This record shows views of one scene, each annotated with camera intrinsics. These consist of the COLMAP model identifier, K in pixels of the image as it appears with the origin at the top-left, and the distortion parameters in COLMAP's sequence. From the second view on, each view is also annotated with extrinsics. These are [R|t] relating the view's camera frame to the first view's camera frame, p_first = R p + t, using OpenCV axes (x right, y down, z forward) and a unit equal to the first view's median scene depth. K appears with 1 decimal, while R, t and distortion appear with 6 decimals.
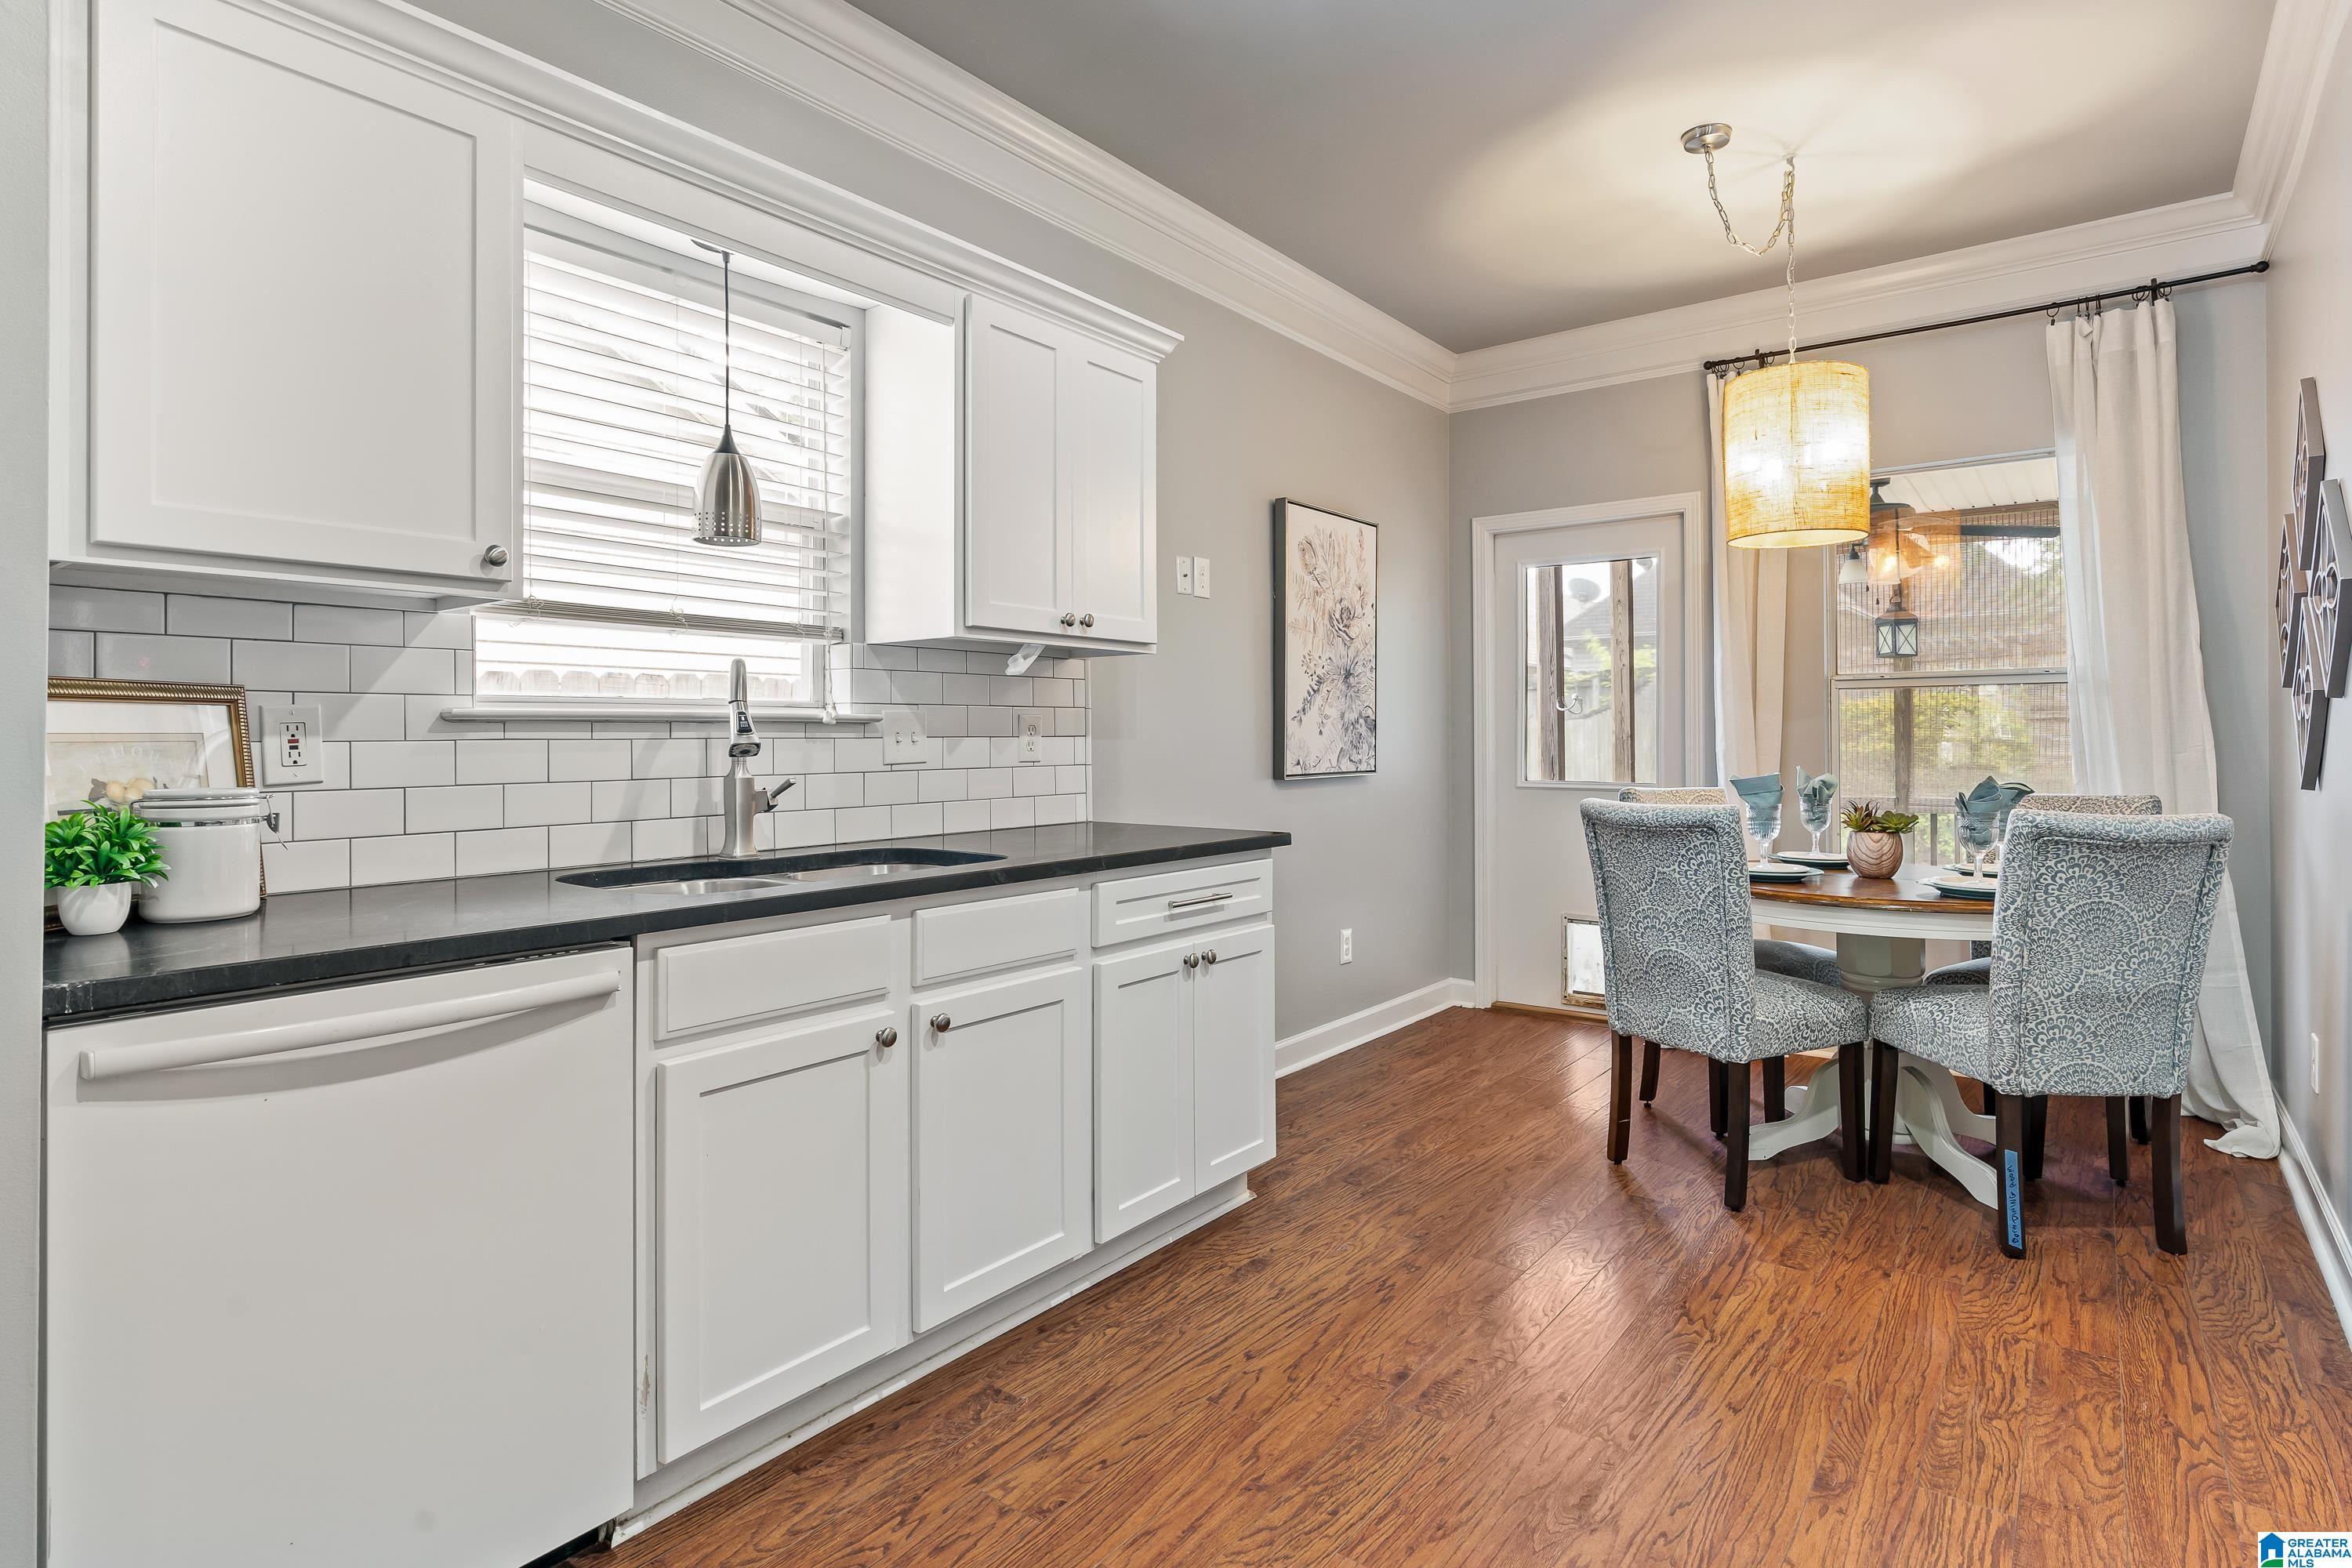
lens RADIAL K [[1201.2, 0, 1203.4], [0, 1201.2, 723.4], [0, 0, 1]] dist [-0.005216, 0.003741]
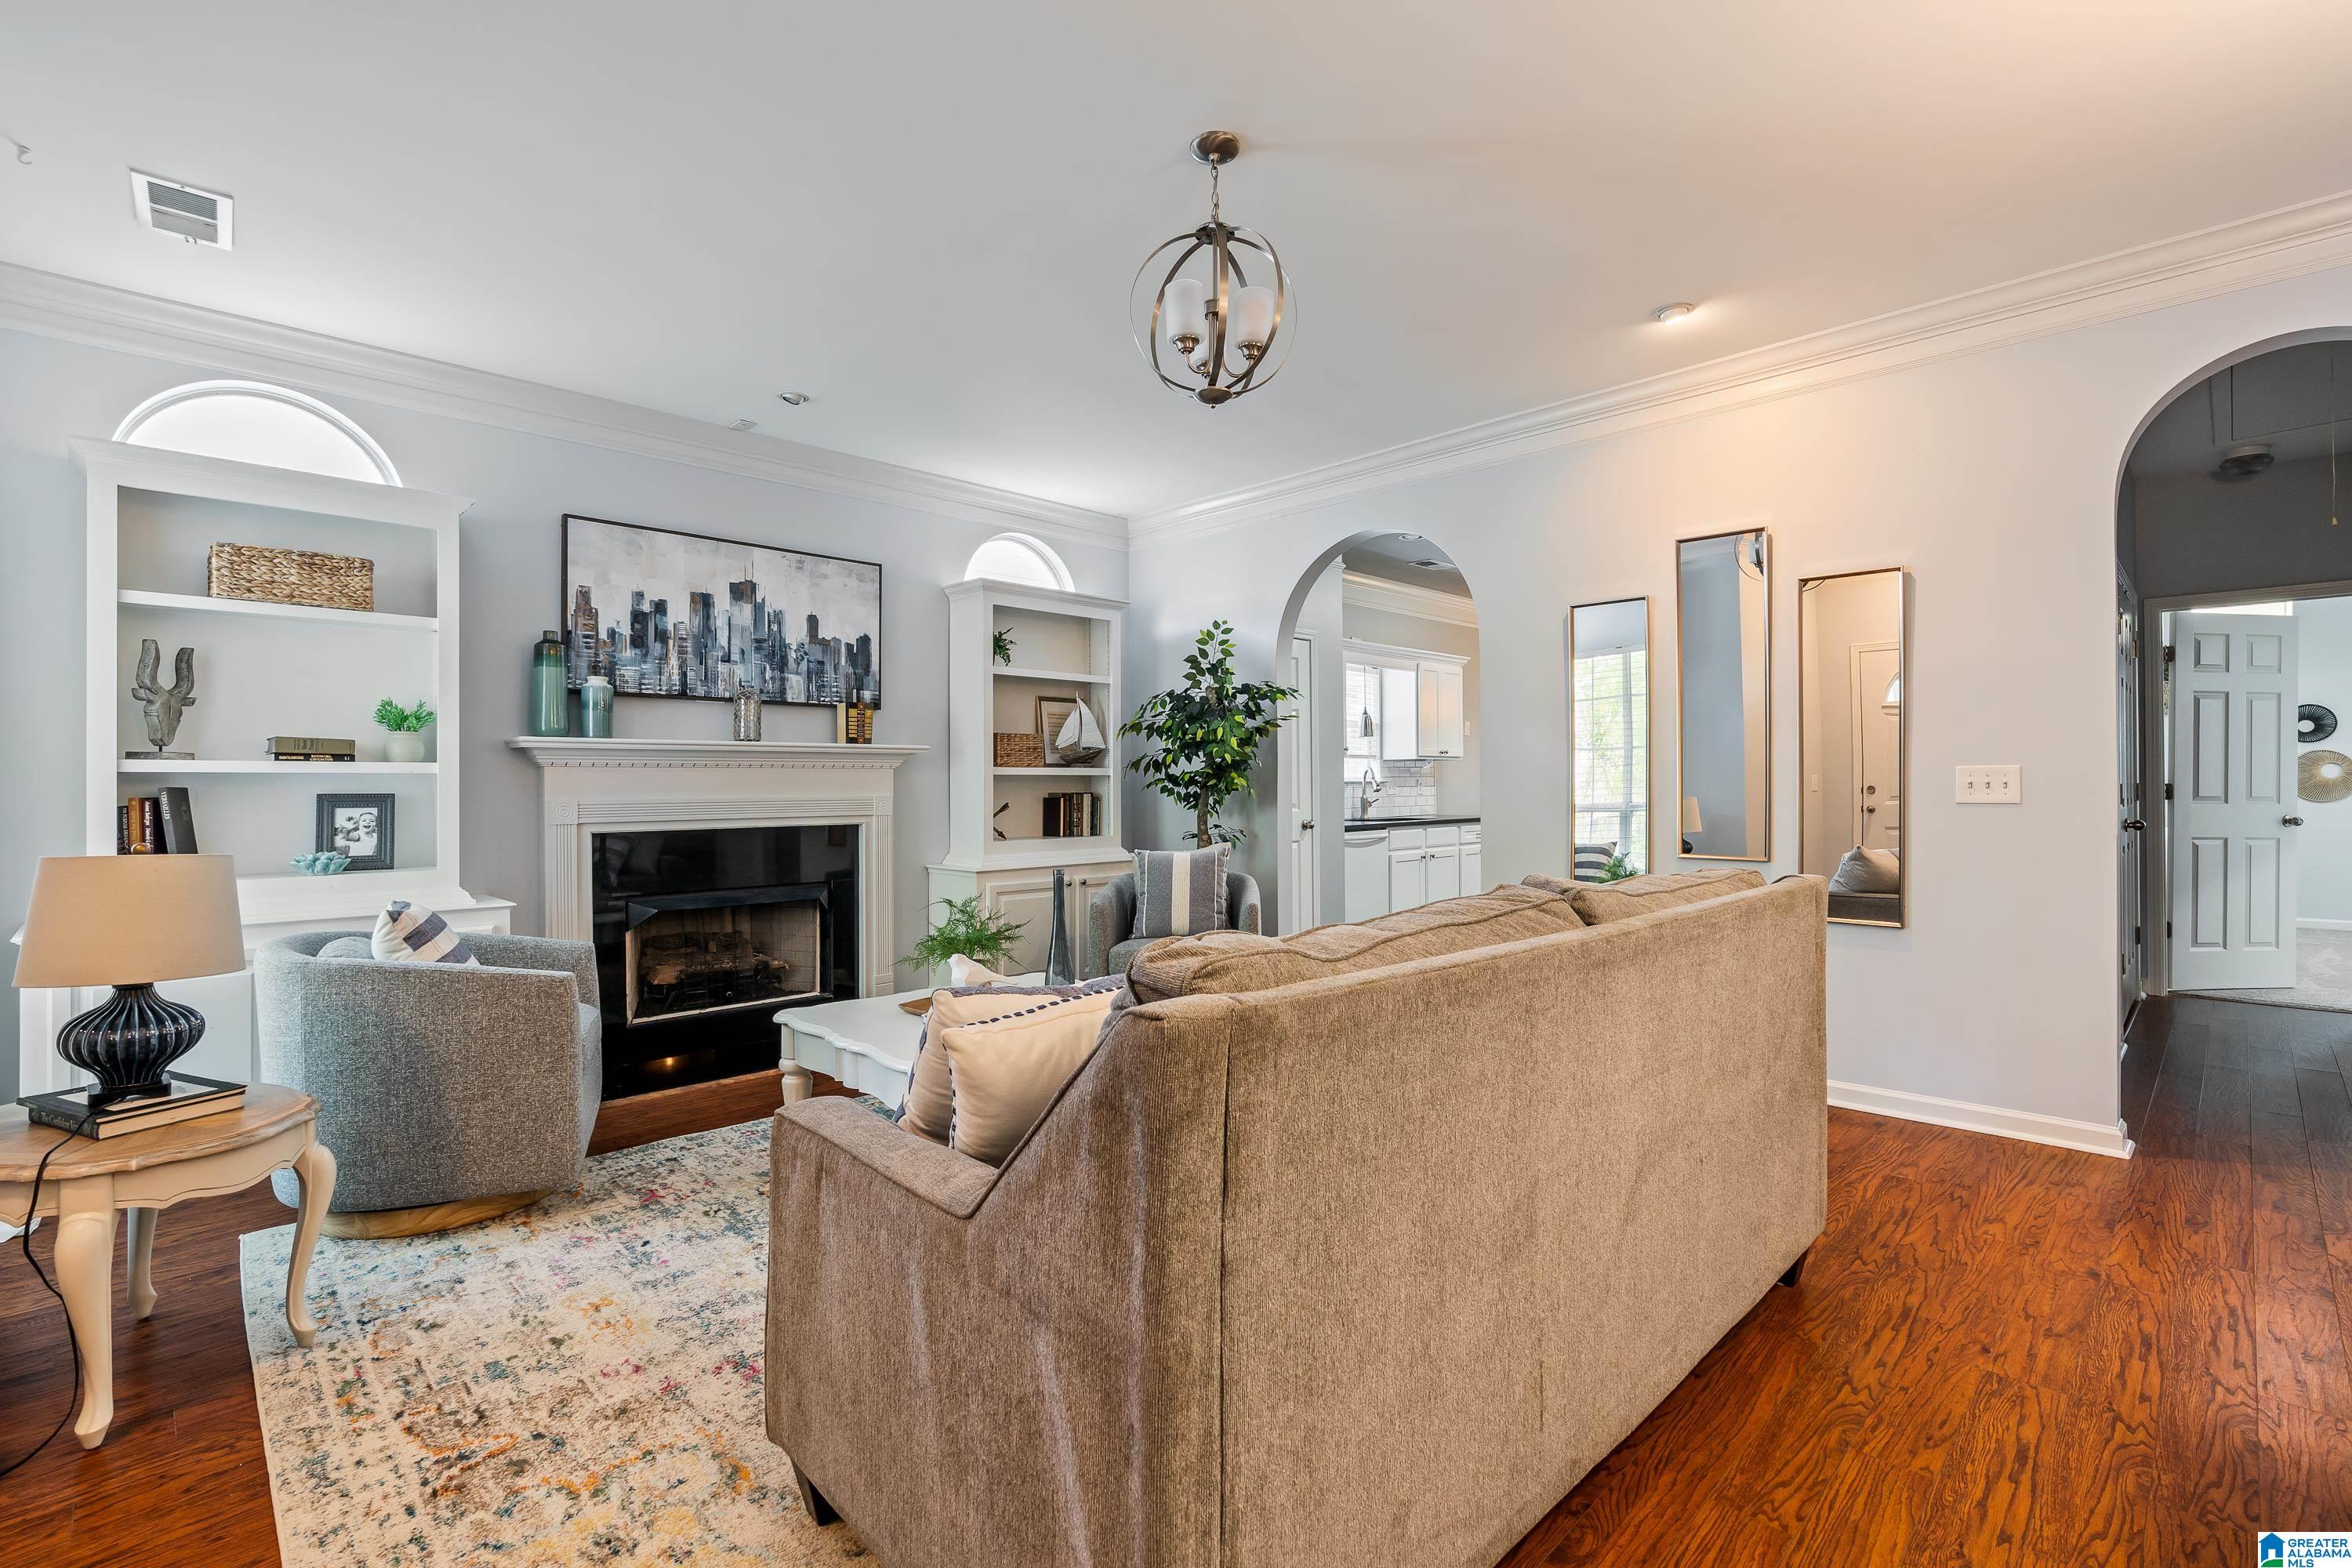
lens RADIAL K [[1074.2, 0, 1170.1], [0, 1074.2, 777.7], [0, 0, 1]] dist [-0.007171, 0.003197]
pose [[0.989566, -0.006822, -0.143918, -0.441287], [0.007558, 0.999961, 0.004571, -0.034336], [0.143881, -0.005611, 0.989579, -2.128412]]
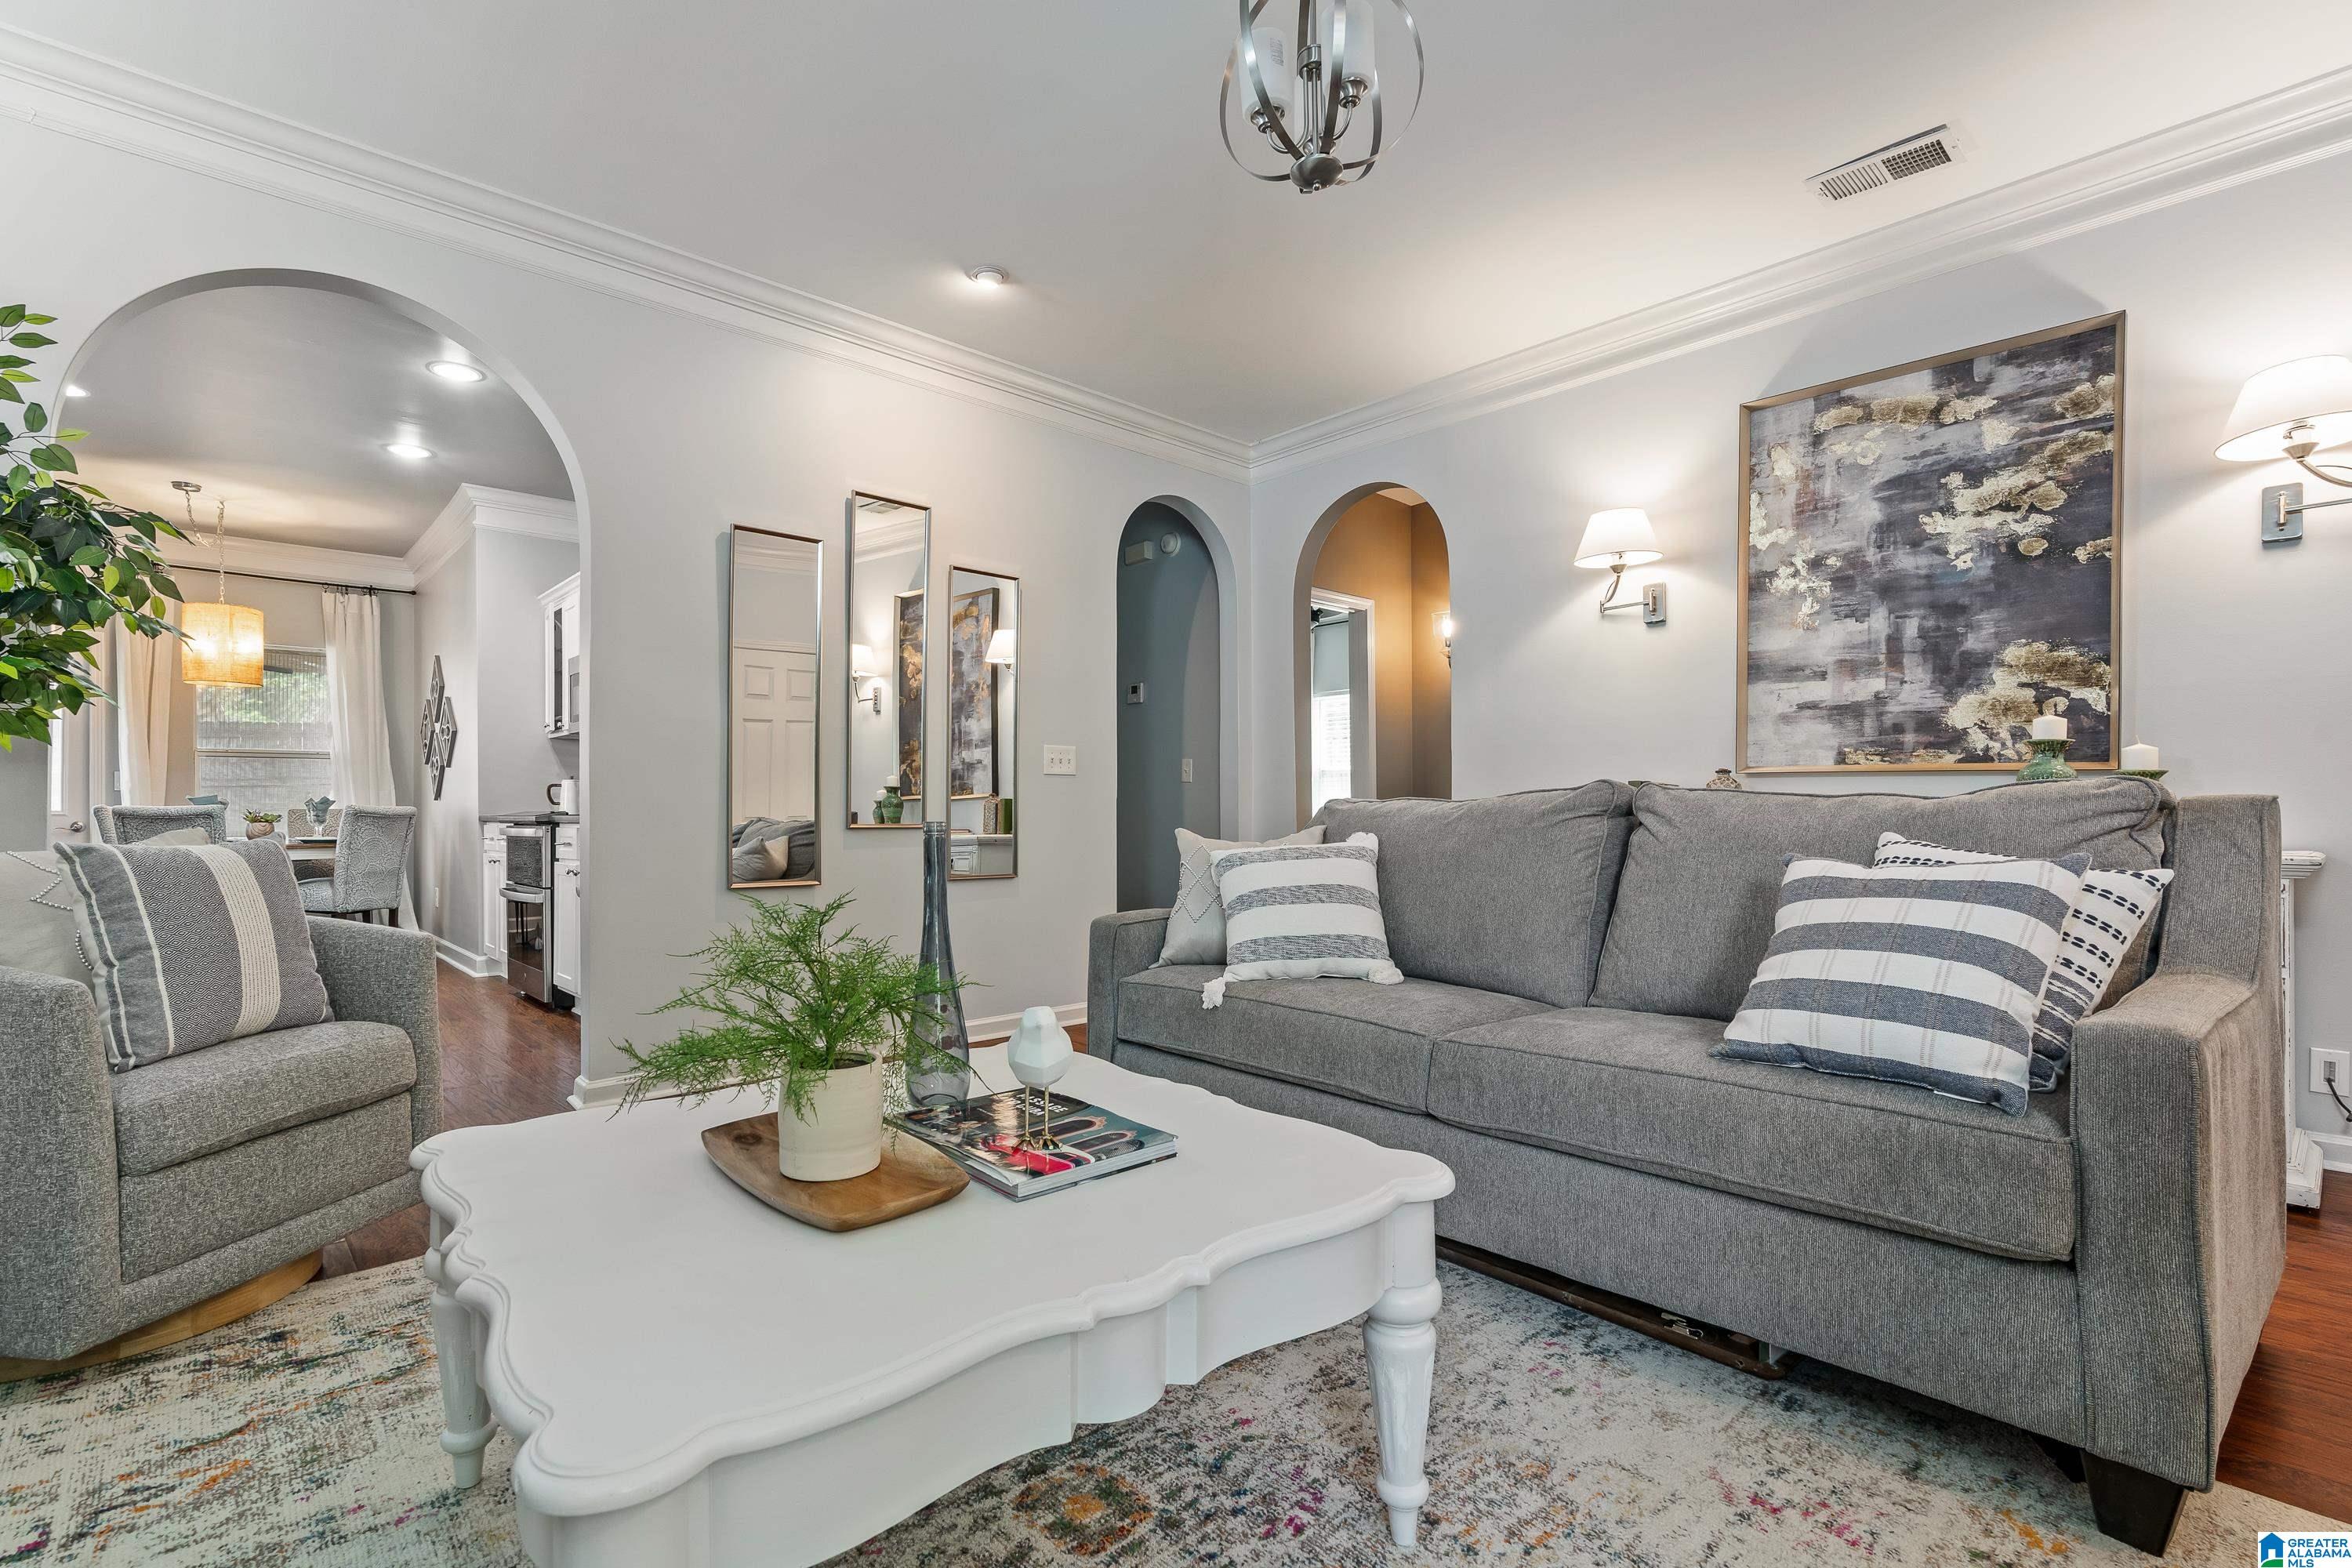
lens RADIAL K [[1074.2, 0, 1172.0], [0, 1074.2, 812.1], [0, 0, 1]] dist [-0.007171, 0.003197]
pose [[0.171617, 0.001165, 0.985163, -1.301593], [-0.009365, 0.999956, 0.000449, 0.066870], [-0.985119, -0.009303, 0.171620, -1.172817]]
